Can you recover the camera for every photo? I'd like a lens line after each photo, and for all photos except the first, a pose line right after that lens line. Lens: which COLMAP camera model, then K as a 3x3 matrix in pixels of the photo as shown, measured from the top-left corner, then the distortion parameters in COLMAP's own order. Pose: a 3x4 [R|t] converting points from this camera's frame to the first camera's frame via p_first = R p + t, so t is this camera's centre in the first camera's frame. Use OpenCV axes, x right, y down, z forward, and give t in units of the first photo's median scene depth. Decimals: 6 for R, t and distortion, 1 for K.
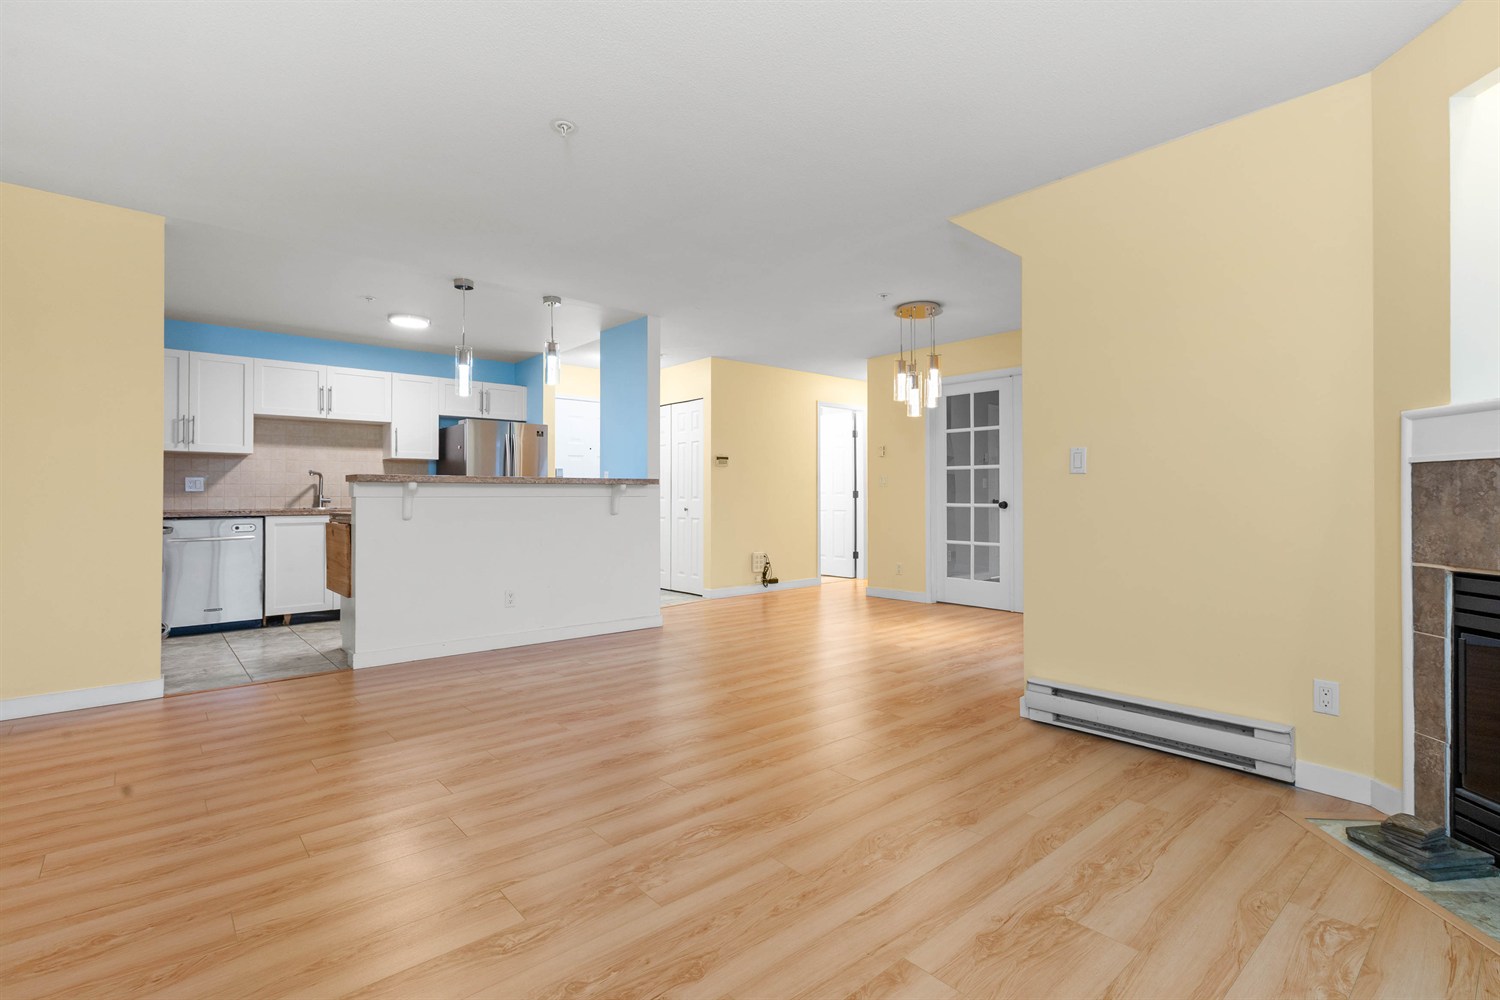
lens RADIAL K [[704.3, 0, 758.4], [0, 704.3, 486.1], [0, 0, 1]] dist [0.001214, -0.000115]
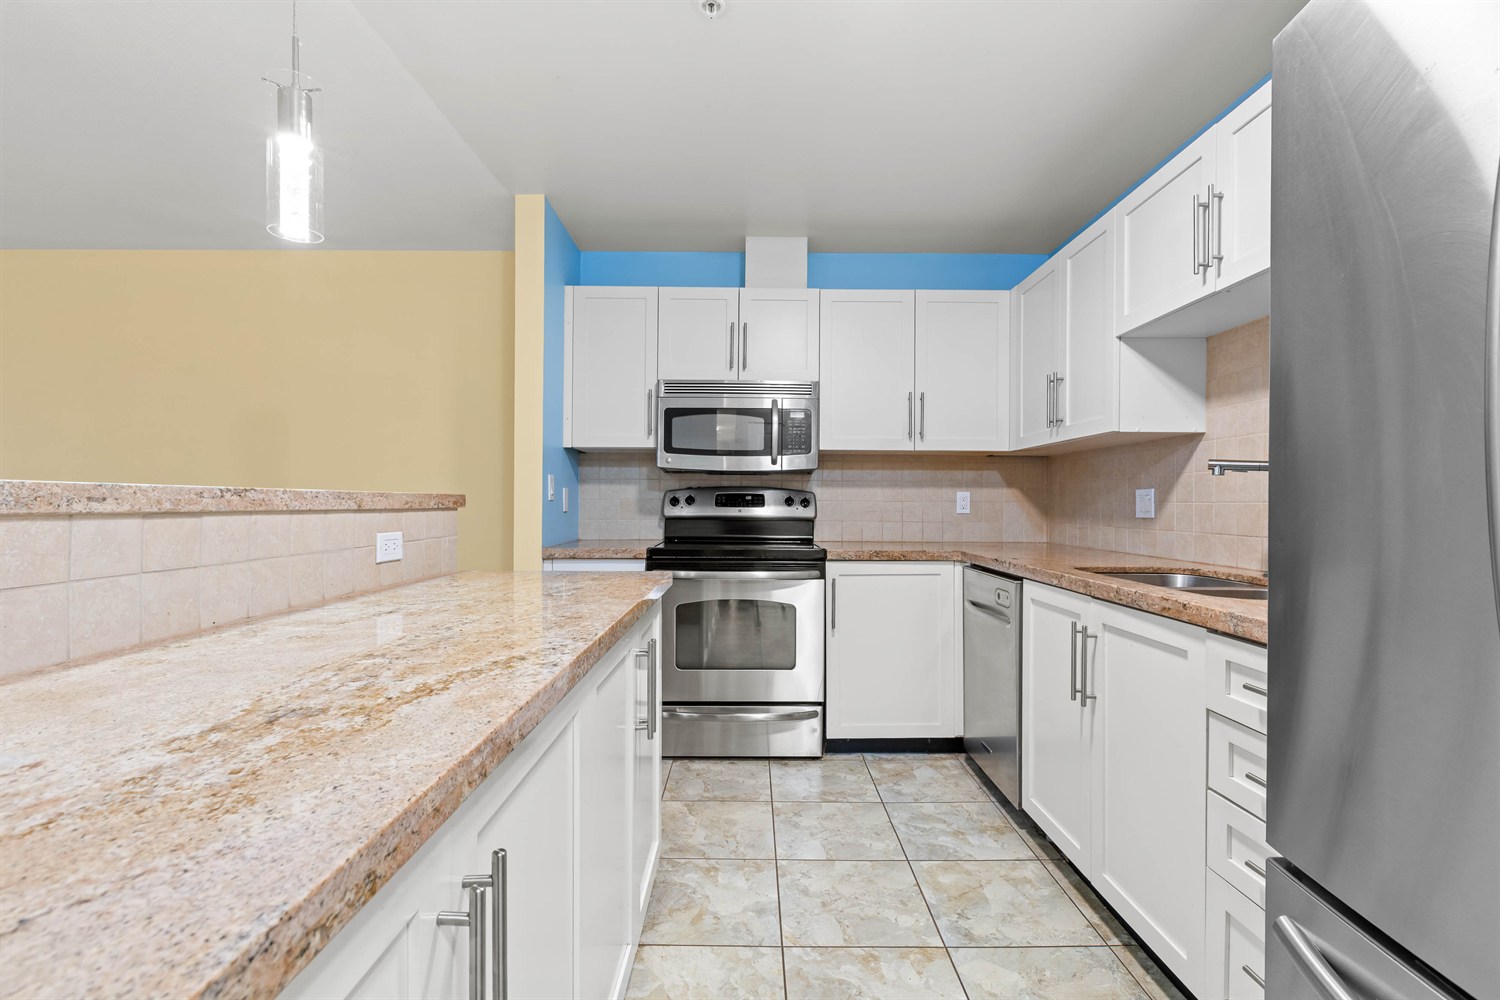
lens RADIAL K [[677.5, 0, 750.0], [0, 677.5, 500.0], [0, 0, 1]] dist [0.000498, -0.000289]
pose [[-0.663407, -0.001070, -0.748258, -0.248837], [0.009120, 0.999913, -0.009516, -0.002487], [0.748203, -0.013137, -0.663340, 1.041844]]
